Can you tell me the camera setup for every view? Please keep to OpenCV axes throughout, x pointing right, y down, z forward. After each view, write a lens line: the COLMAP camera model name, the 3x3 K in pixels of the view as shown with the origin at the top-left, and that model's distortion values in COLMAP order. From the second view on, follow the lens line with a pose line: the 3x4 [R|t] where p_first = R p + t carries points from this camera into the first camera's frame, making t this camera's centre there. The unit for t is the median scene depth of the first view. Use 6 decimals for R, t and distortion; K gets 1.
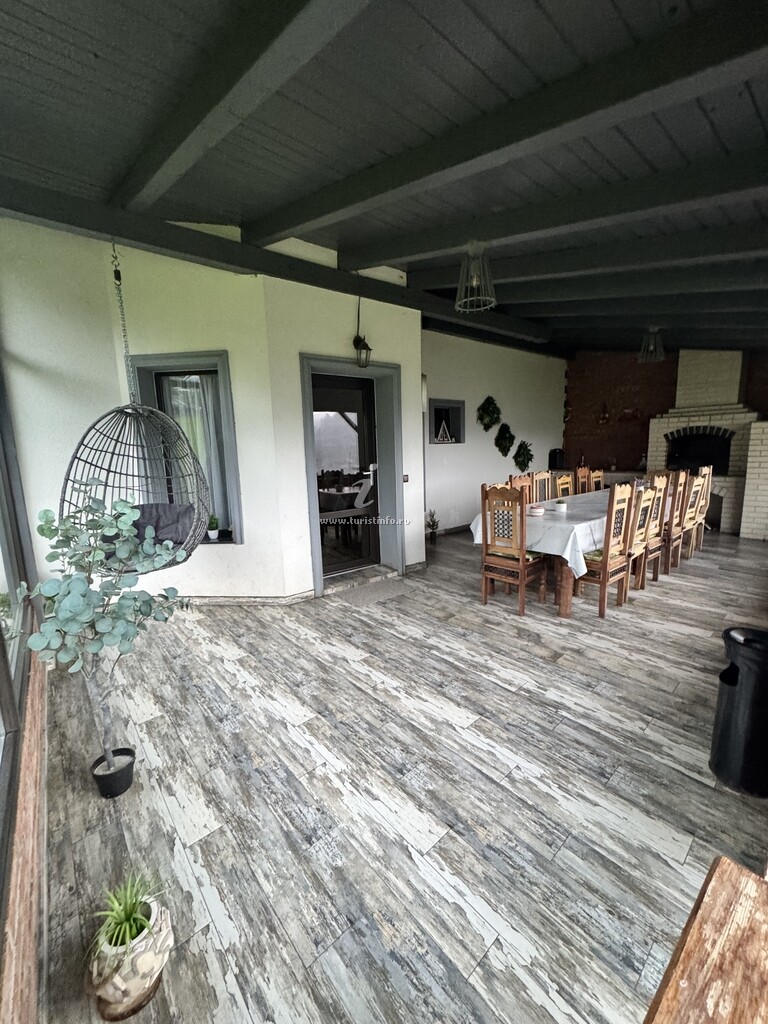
lens RADIAL K [[404.6, 0, 383.5], [0, 404.6, 512.1], [0, 0, 1]] dist [-0.002218, 0.000354]
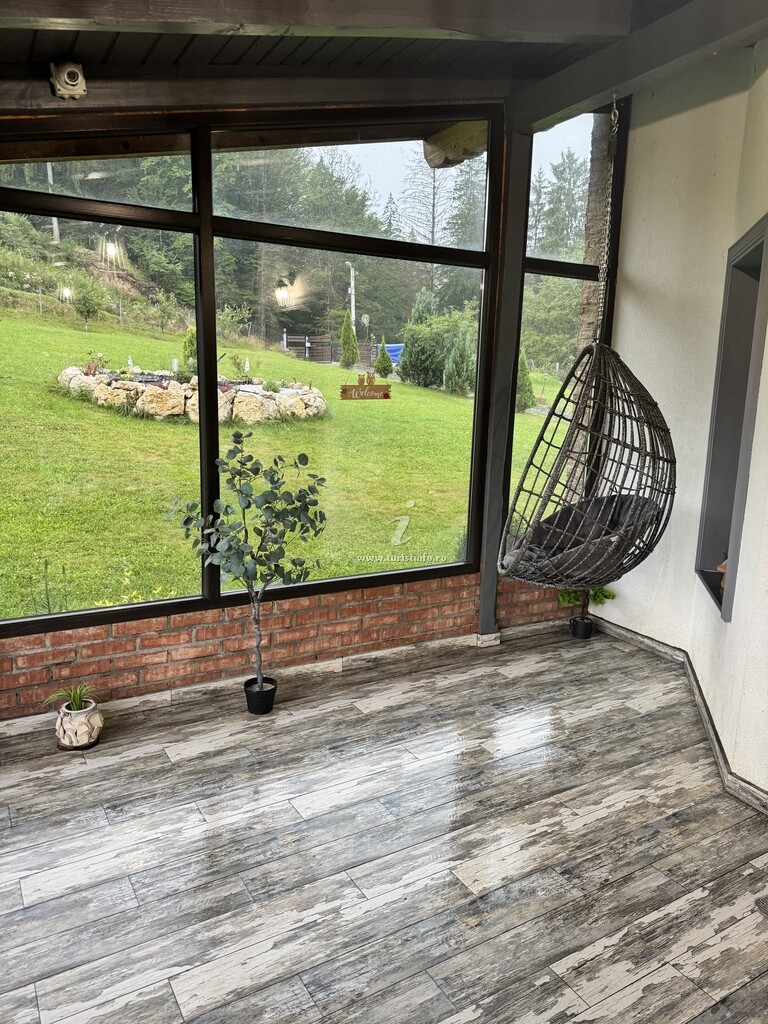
lens RADIAL K [[720.0, 0, 383.8], [0, 720.0, 511.2], [0, 0, 1]] dist [0.046853, -0.053461]
pose [[-0.169220, 0.204441, -0.964141, 0.762641], [-0.180040, 0.955376, 0.234182, -0.254578], [0.968994, 0.213212, -0.124861, 1.025684]]
